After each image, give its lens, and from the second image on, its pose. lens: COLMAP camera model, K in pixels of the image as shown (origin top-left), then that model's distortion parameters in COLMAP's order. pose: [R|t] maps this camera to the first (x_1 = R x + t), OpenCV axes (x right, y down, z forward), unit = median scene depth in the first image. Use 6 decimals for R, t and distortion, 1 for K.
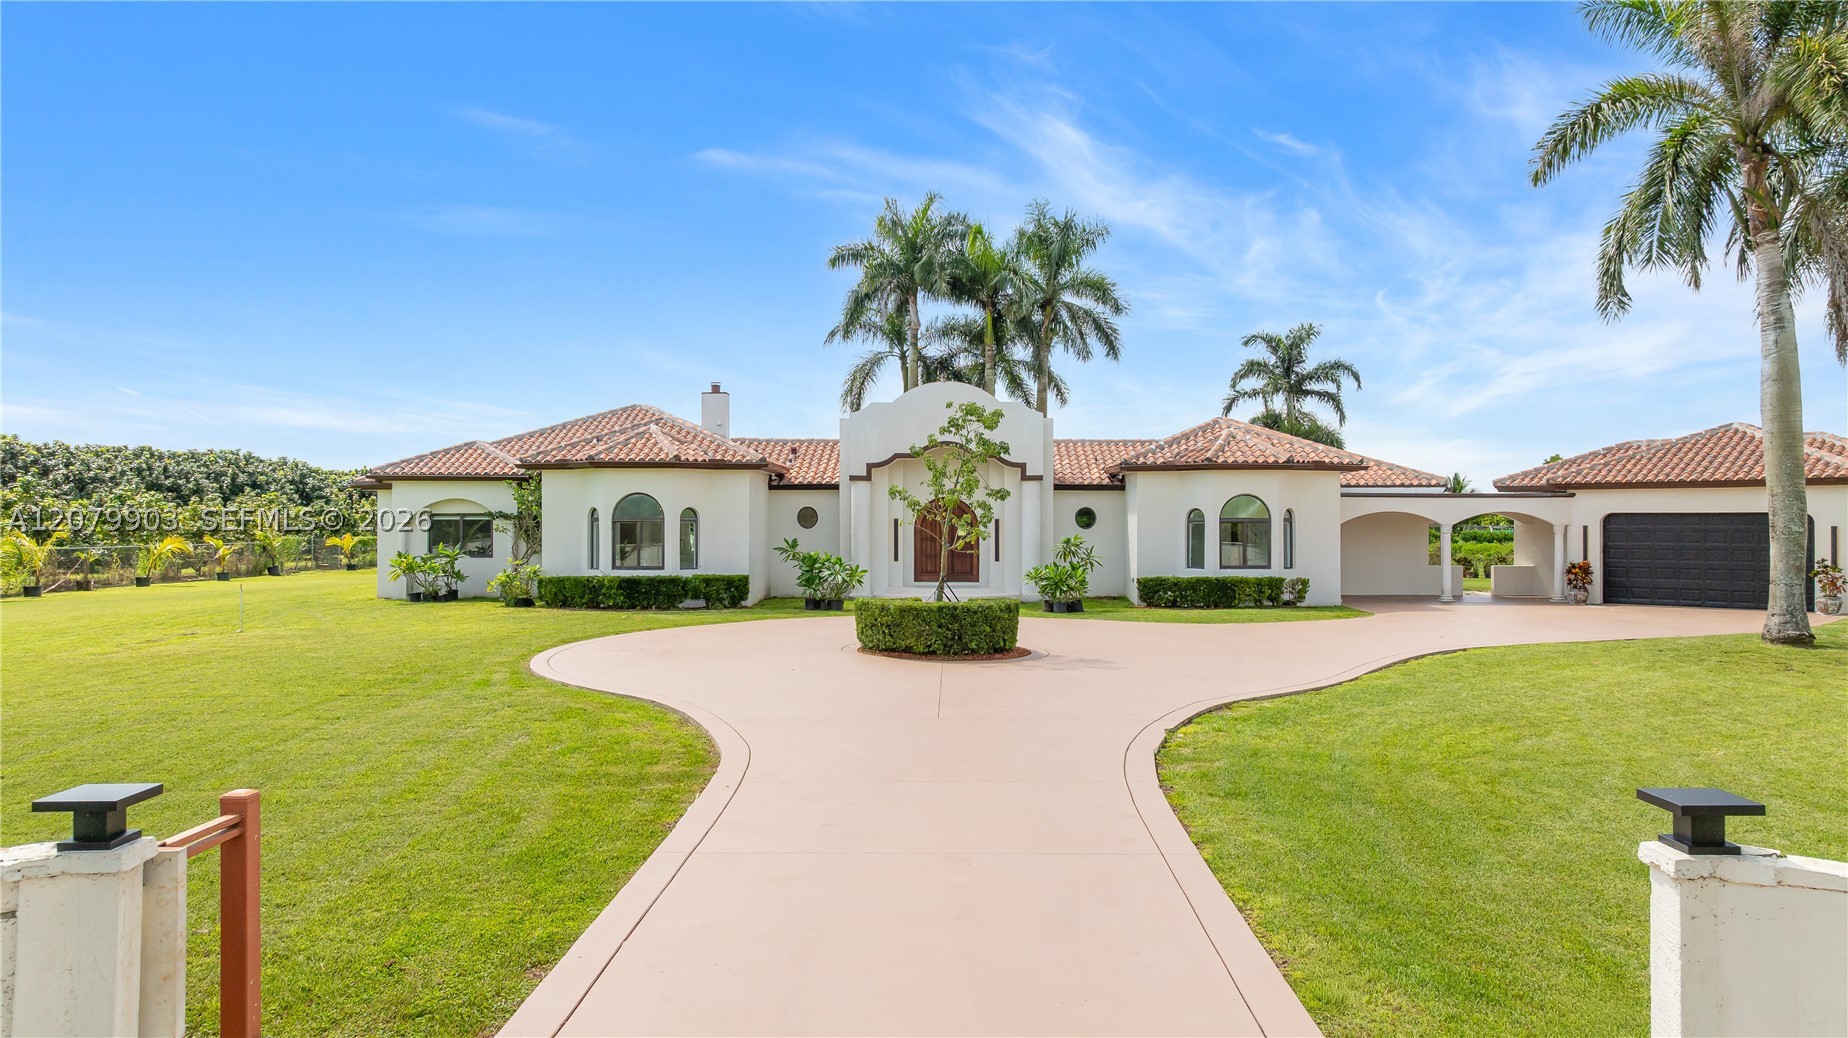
lens RADIAL K [[1303.4, 0, 917.1], [0, 1303.4, 527.7], [0, 0, 1]] dist [-0.034168, 0.030859]
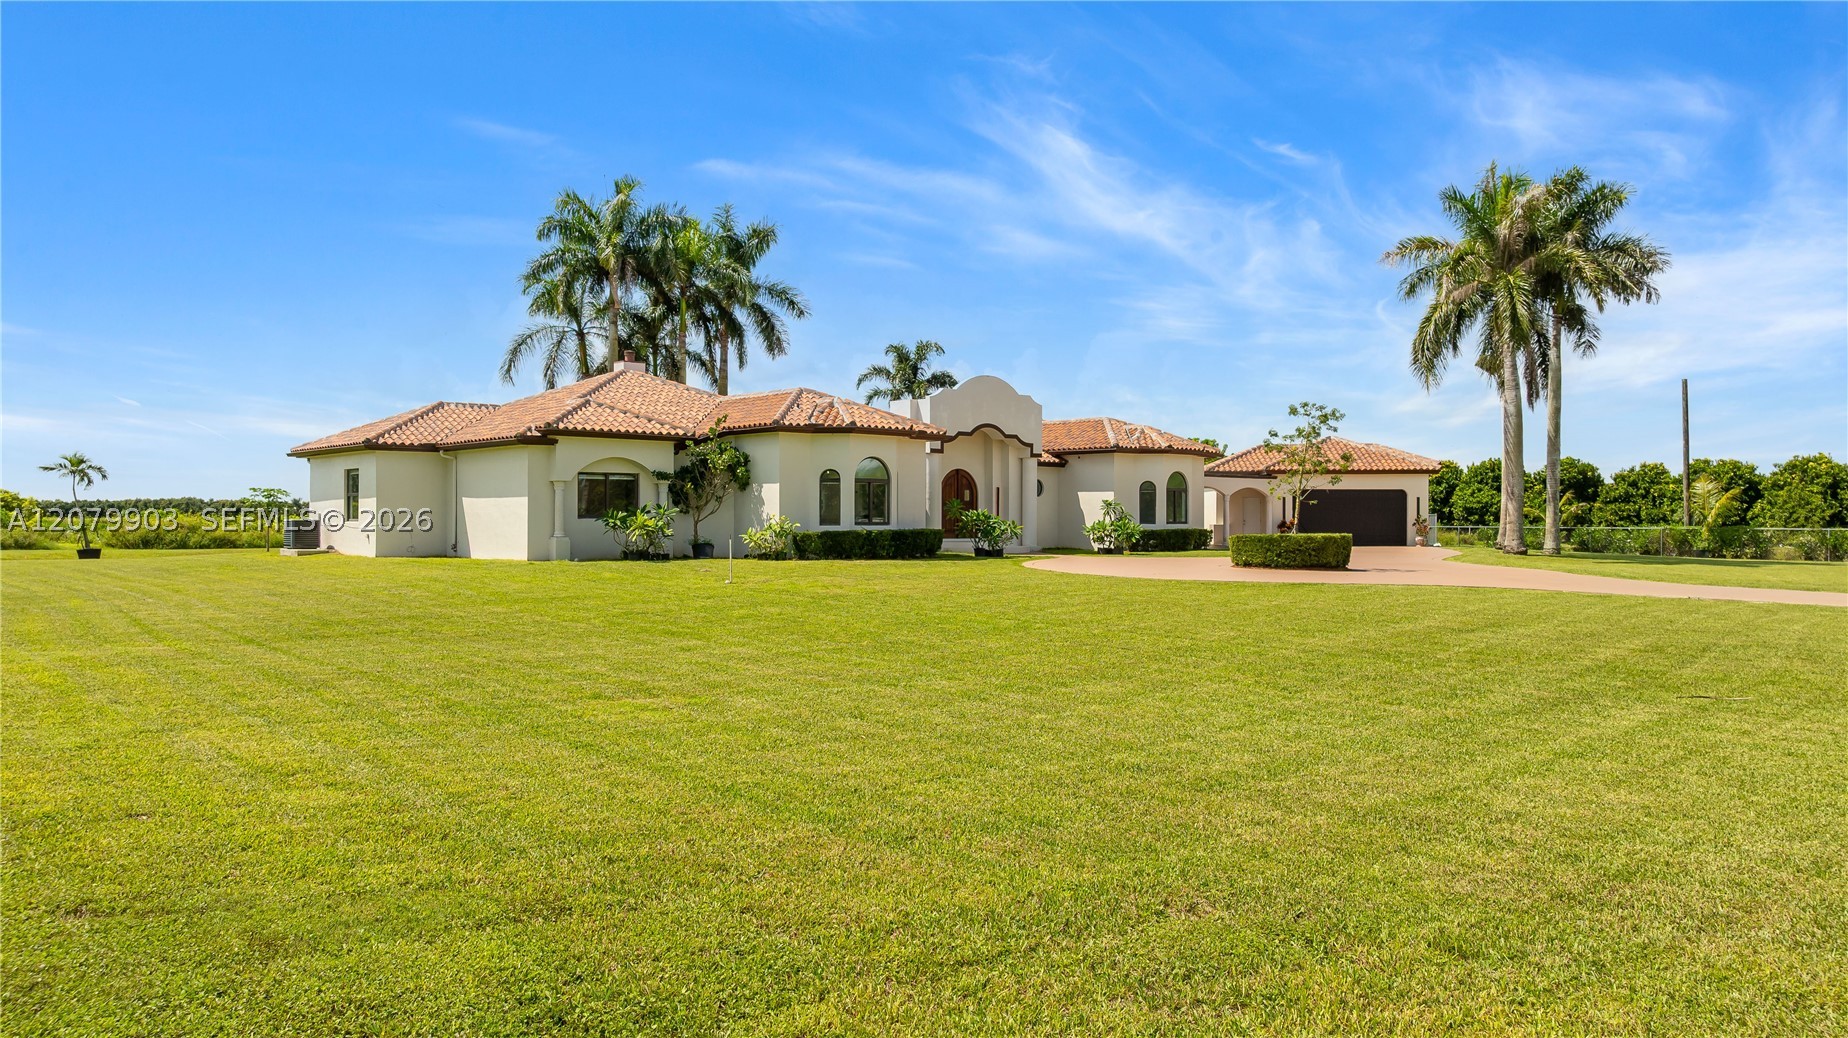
lens RADIAL K [[1303.4, 0, 935.5], [0, 1303.4, 518.0], [0, 0, 1]] dist [-0.034168, 0.030859]
pose [[0.731860, 0.000264, 0.681455, -0.844333], [0.005092, 0.999970, -0.005856, 0.030059], [-0.681436, 0.007756, 0.731837, 0.127556]]
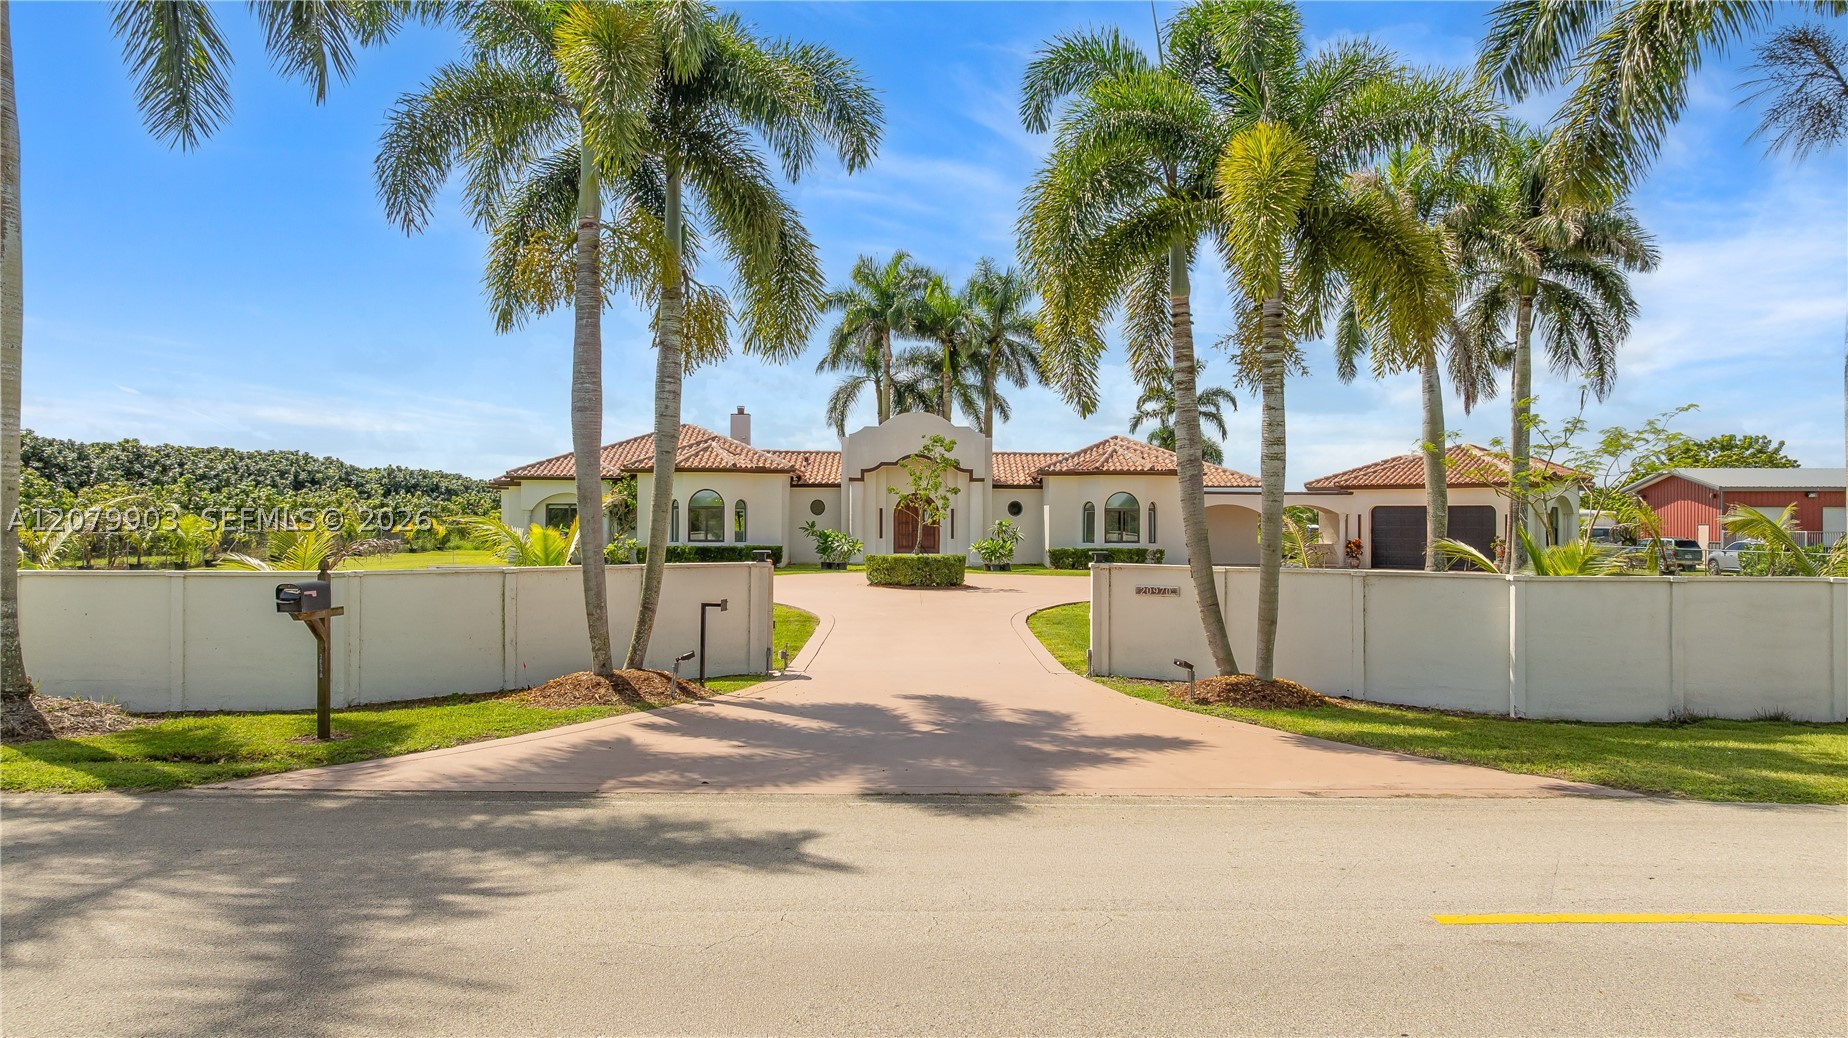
lens RADIAL K [[1303.4, 0, 922.4], [0, 1303.4, 511.7], [0, 0, 1]] dist [-0.034168, 0.030859]
pose [[0.999266, 0.003612, 0.038140, -0.025513], [-0.003182, 0.999931, -0.011324, 0.012578], [-0.038179, 0.011194, 0.999208, -0.417128]]
